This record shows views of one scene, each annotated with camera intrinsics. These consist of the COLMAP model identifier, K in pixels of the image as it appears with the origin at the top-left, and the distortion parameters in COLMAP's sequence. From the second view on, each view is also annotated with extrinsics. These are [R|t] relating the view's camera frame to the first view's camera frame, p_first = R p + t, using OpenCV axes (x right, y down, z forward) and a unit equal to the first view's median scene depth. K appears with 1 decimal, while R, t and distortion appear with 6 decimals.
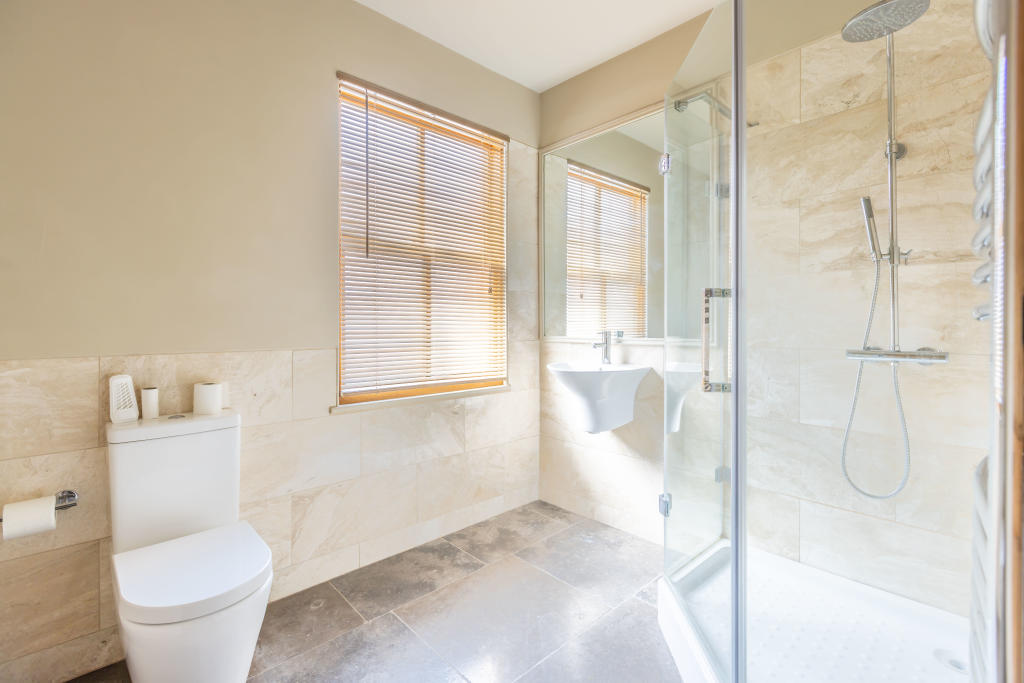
lens RADIAL K [[467.3, 0, 512.3], [0, 467.3, 338.2], [0, 0, 1]] dist [0.001665, -0.000606]
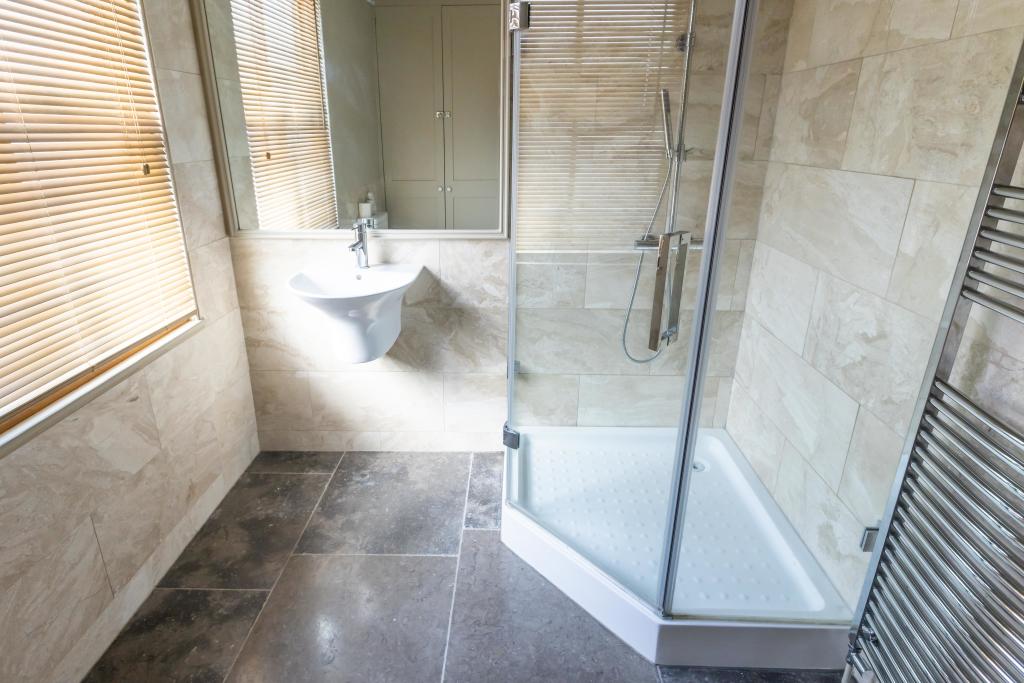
lens RADIAL K [[515.4, 0, 510.1], [0, 515.4, 305.1], [0, 0, 1]] dist [0.000907, -0.000634]
pose [[0.689851, -0.229757, 0.686525, -0.215903], [0.016335, 0.953002, 0.302524, -0.134564], [-0.723767, -0.197482, 0.661183, 0.286458]]
